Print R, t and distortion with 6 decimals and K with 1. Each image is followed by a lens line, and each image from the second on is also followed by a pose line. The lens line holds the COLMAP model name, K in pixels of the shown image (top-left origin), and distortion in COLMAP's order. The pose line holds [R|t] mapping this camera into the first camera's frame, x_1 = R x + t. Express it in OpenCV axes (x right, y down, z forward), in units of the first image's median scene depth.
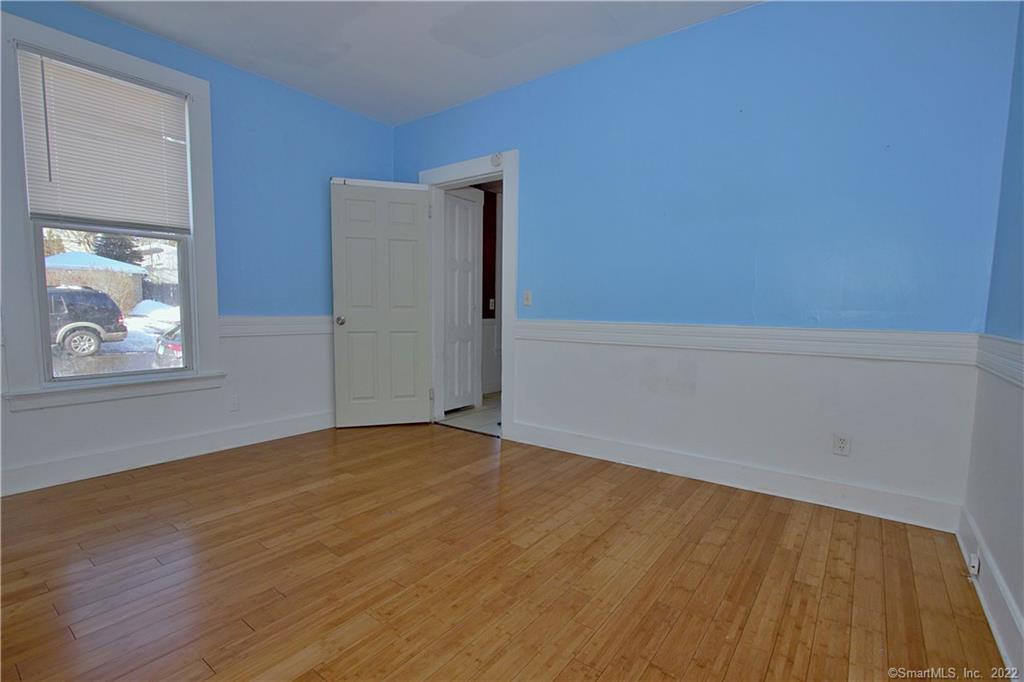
lens RADIAL K [[480.4, 0, 517.6], [0, 480.4, 352.0], [0, 0, 1]] dist [-0.017333, -0.000027]
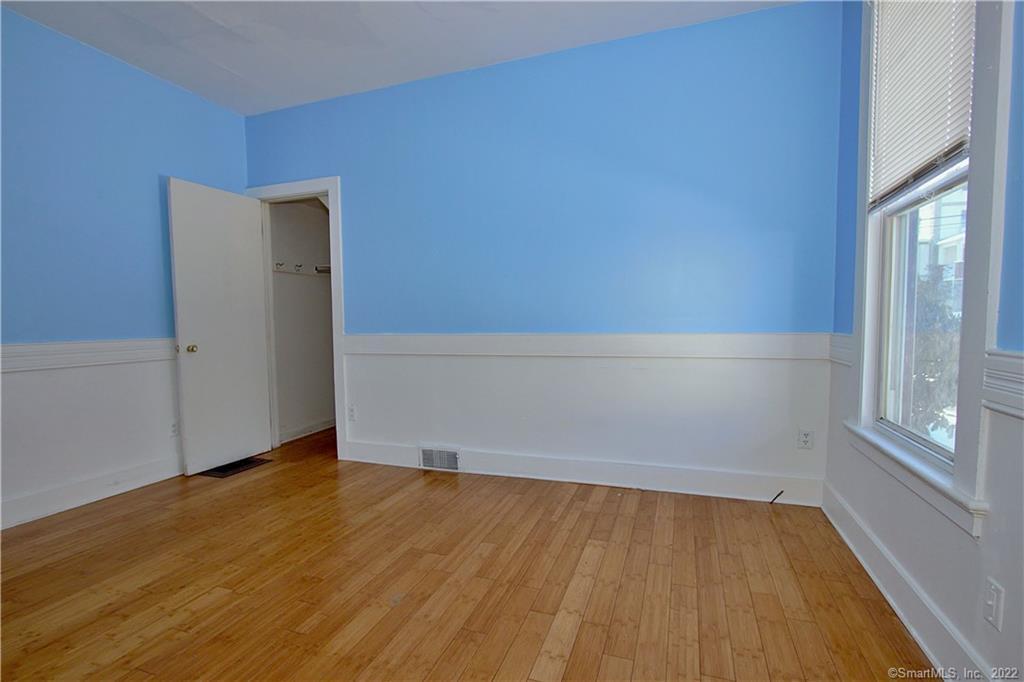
lens RADIAL K [[480.4, 0, 517.6], [0, 480.4, 352.0], [0, 0, 1]] dist [-0.017333, -0.000027]
pose [[-0.954261, 0.017471, -0.298465, -0.270006], [-0.027869, 0.988747, 0.146981, -0.188638], [0.297674, 0.148577, -0.943035, 1.966606]]
